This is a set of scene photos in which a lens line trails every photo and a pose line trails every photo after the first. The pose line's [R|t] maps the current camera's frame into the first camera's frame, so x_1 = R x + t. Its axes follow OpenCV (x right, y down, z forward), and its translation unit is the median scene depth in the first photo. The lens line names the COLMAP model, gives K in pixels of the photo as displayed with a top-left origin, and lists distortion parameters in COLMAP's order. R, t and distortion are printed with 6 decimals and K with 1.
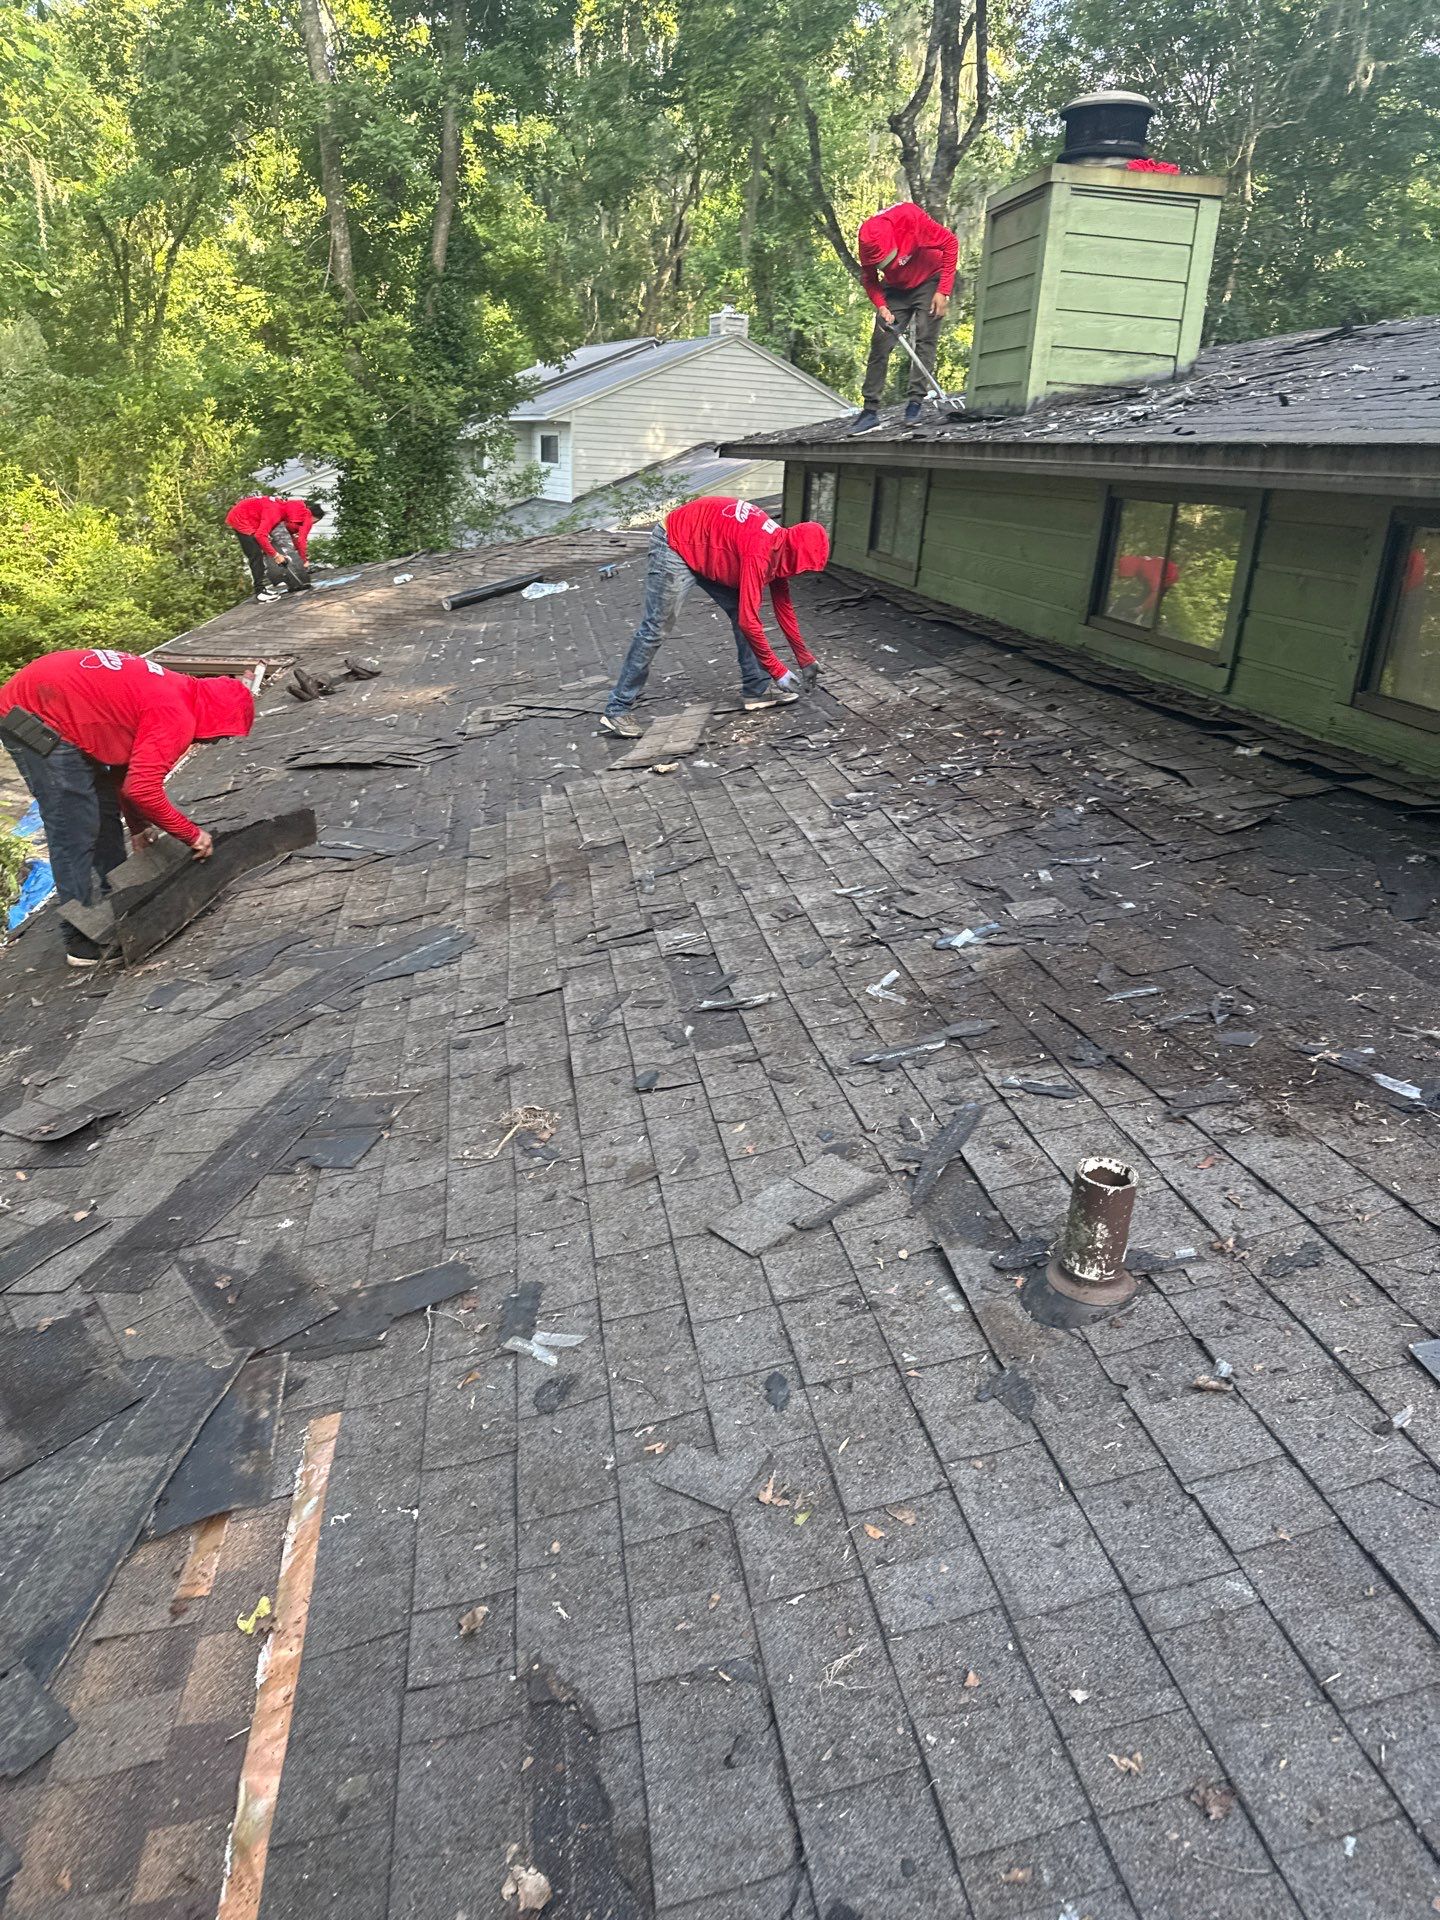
lens RADIAL K [[1307.1, 0, 739.2], [0, 1307.1, 964.0], [0, 0, 1]] dist [0.086703, -0.120244]
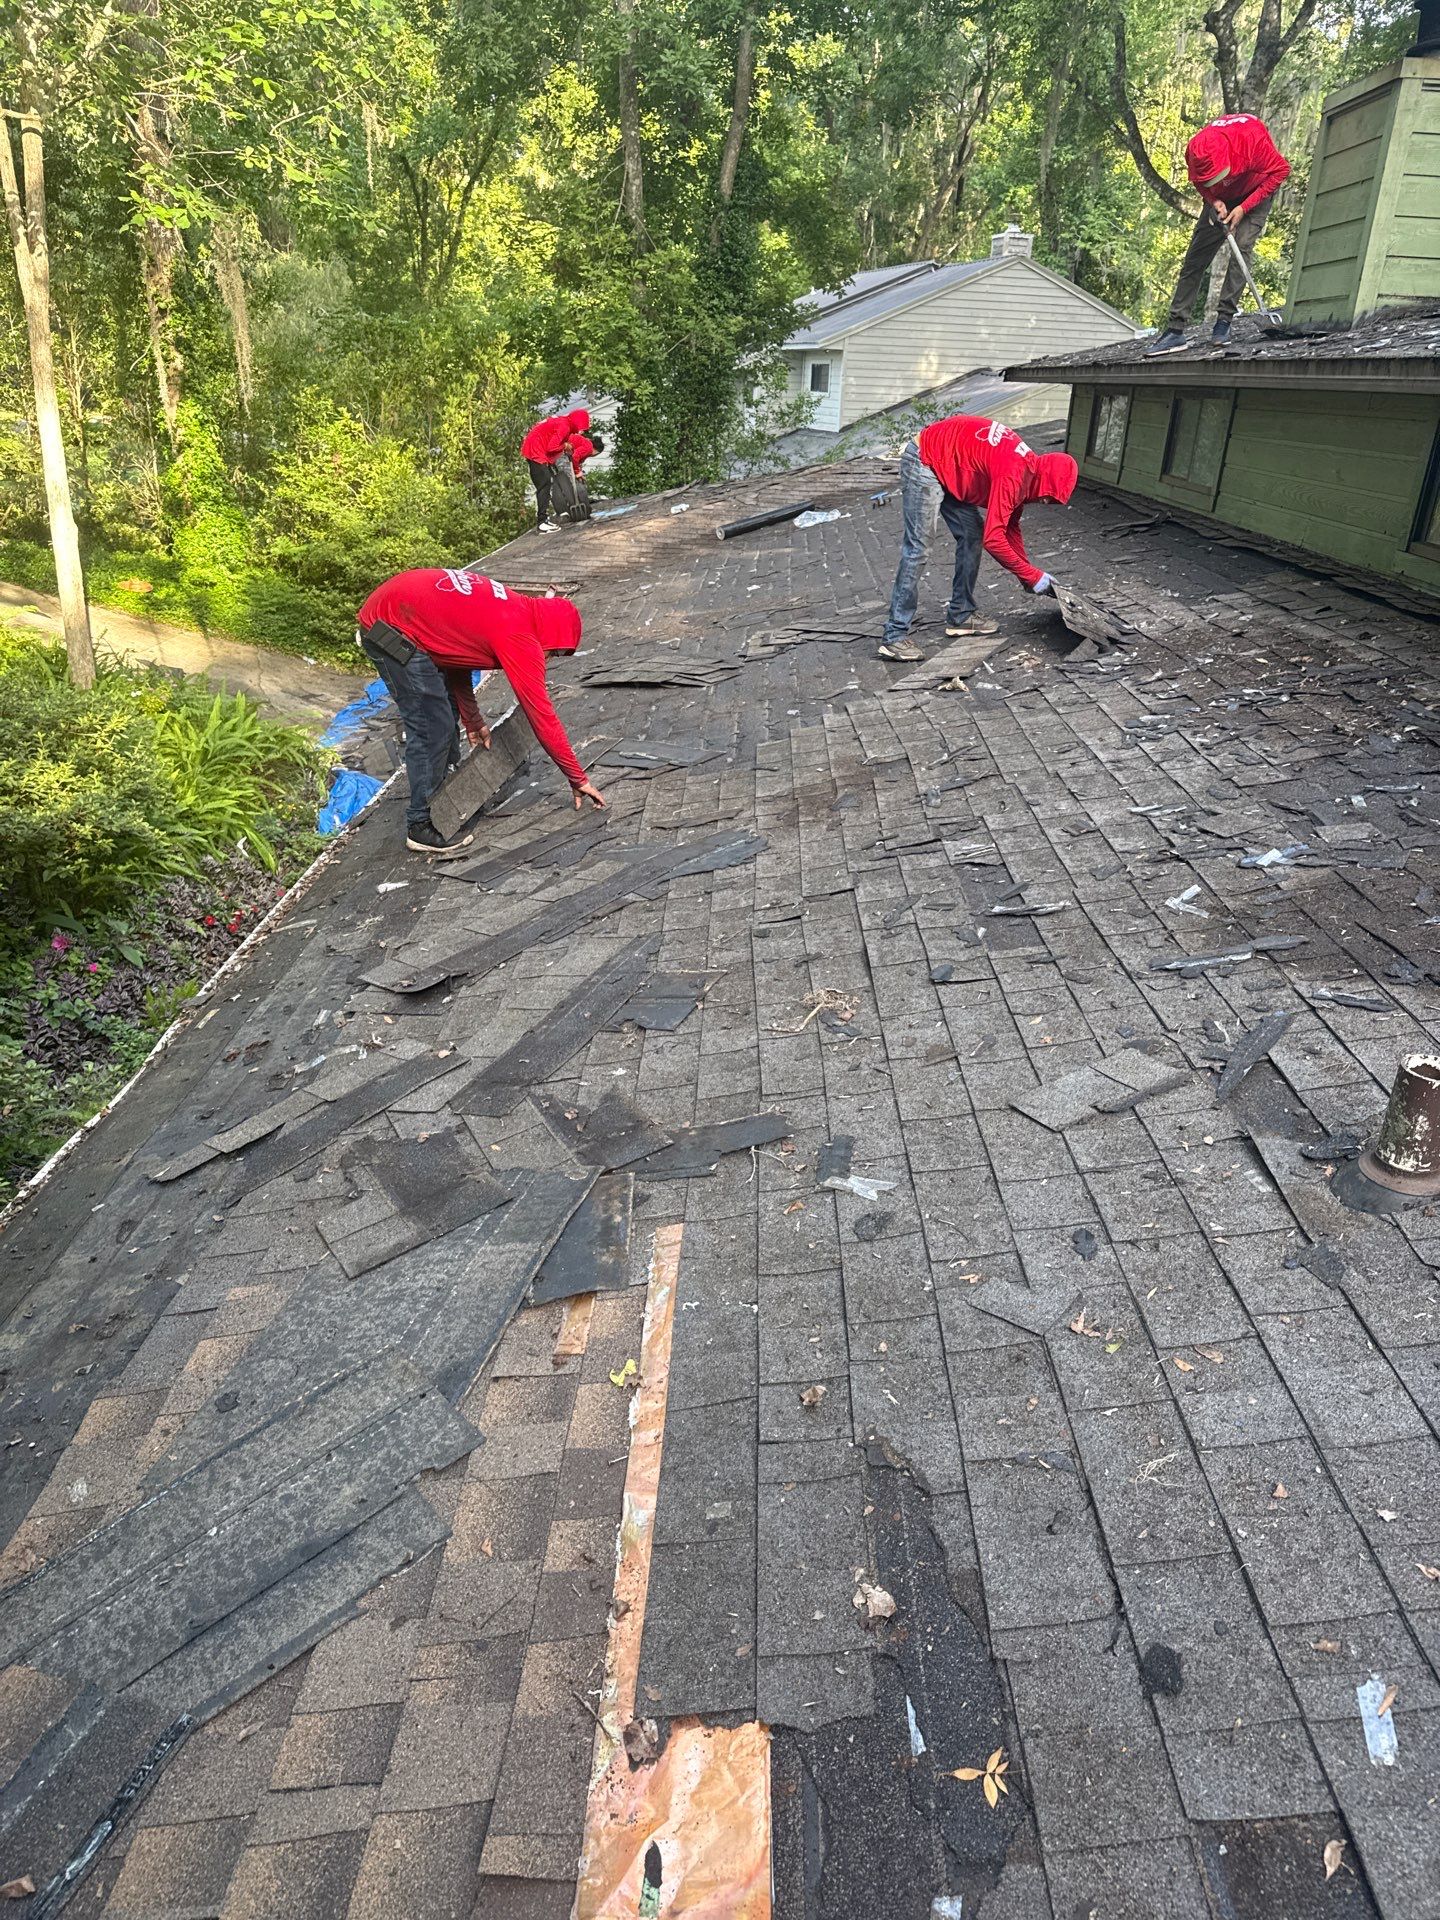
lens RADIAL K [[1325.4, 0, 720.0], [0, 1325.4, 960.0], [0, 0, 1]] dist [0.035500, -0.039882]
pose [[0.981461, 0.065489, -0.180128, -0.038346], [-0.058331, 0.997293, 0.044760, 0.028075], [0.182571, -0.033423, 0.982624, -0.053543]]
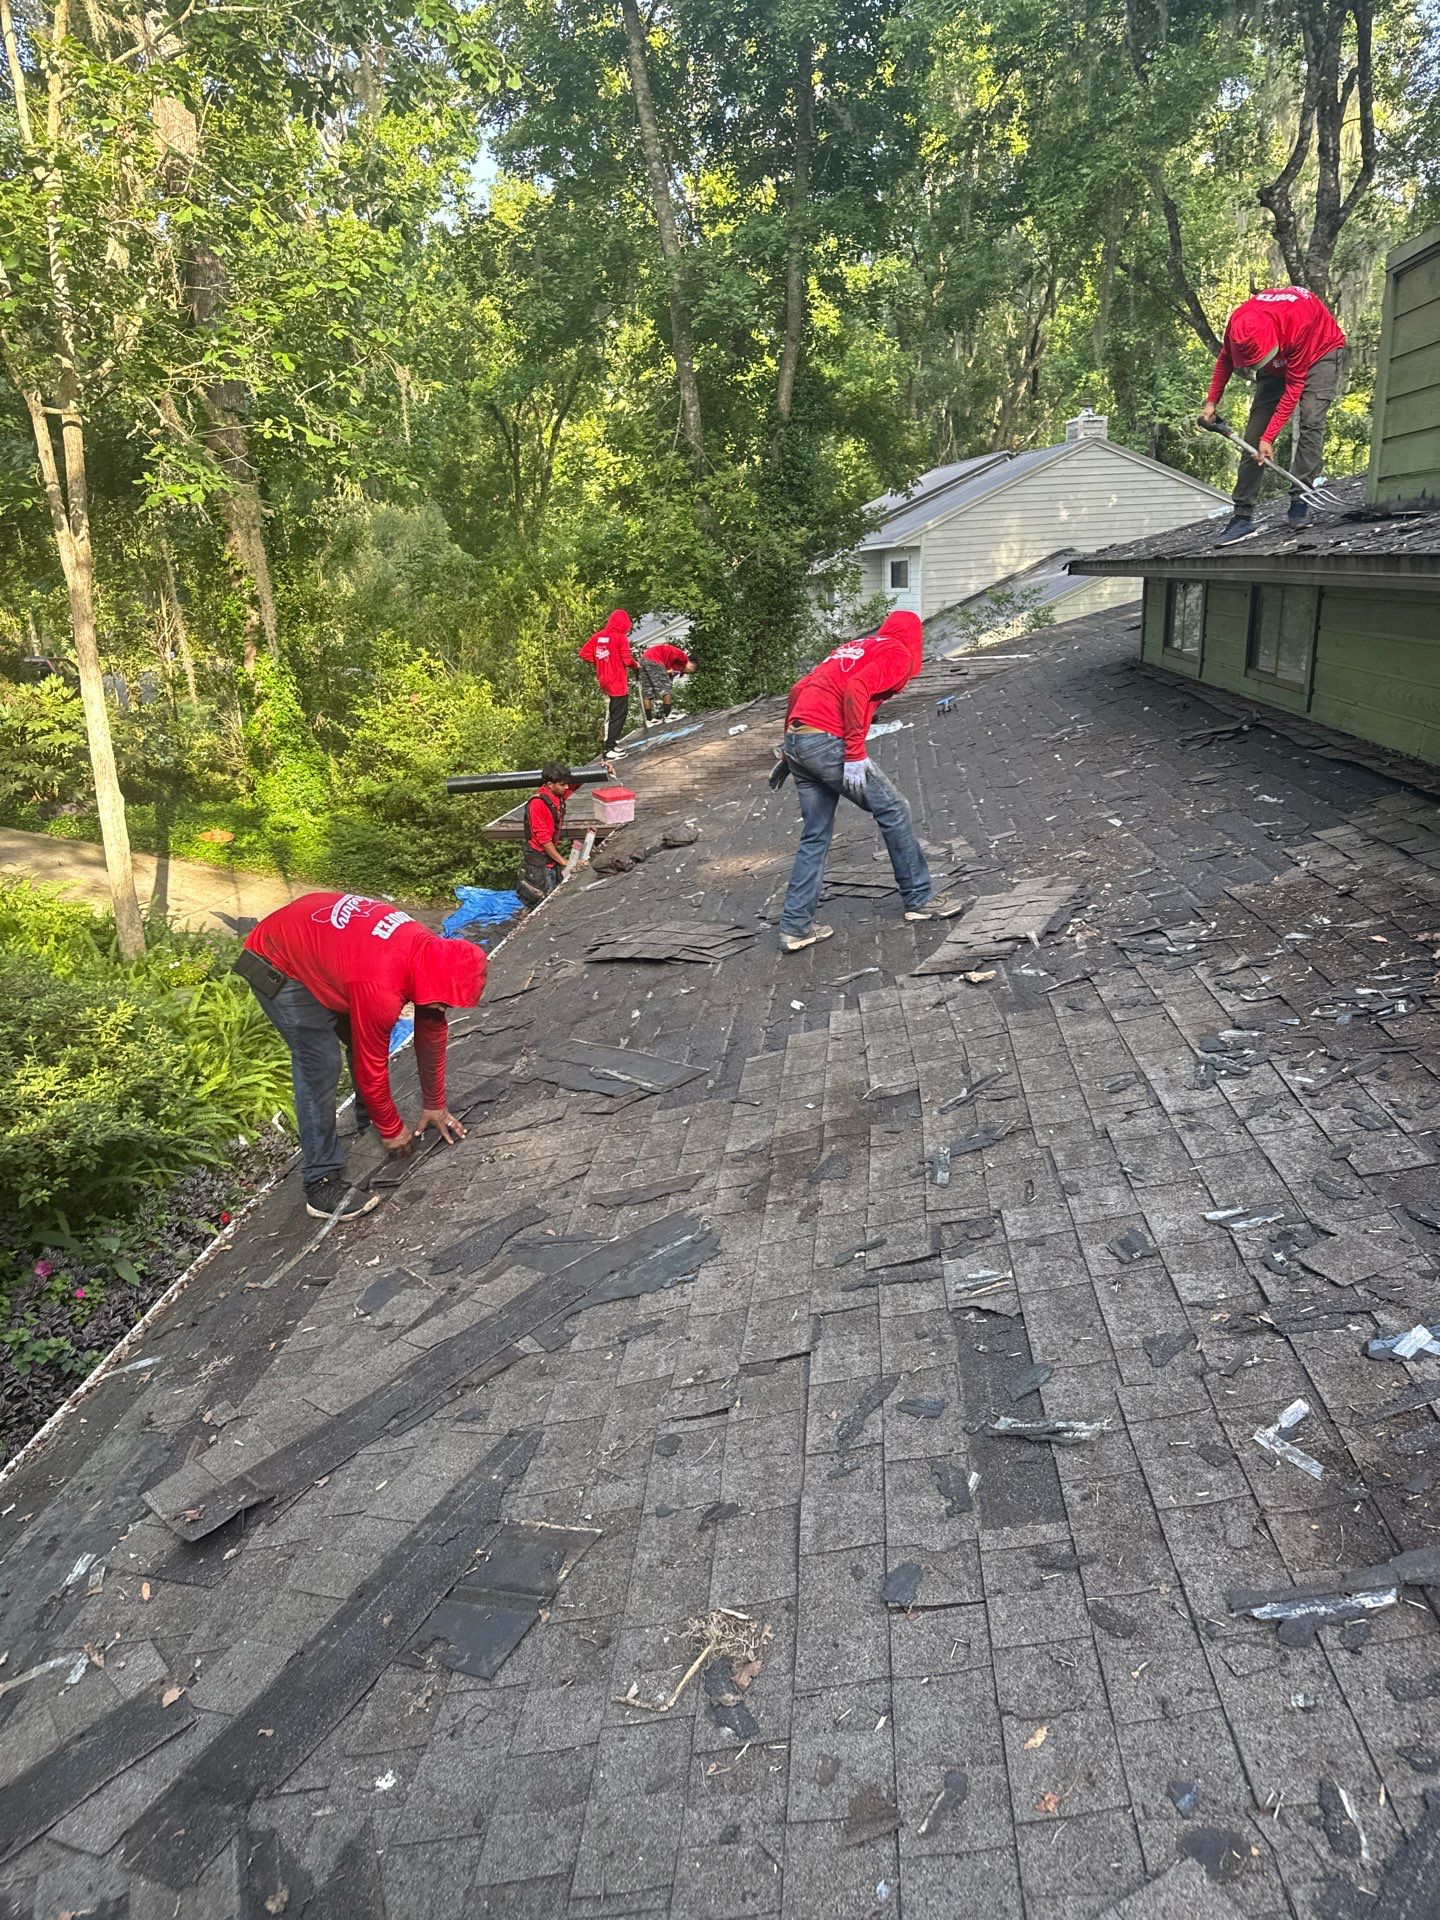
lens RADIAL K [[1307.1, 0, 739.2], [0, 1307.1, 964.0], [0, 0, 1]] dist [0.086703, -0.120244]
pose [[0.962127, -0.016987, -0.272070, 0.025022], [-0.003745, 0.997139, -0.075502, -0.114705], [0.272574, 0.073662, 0.959311, 0.206684]]
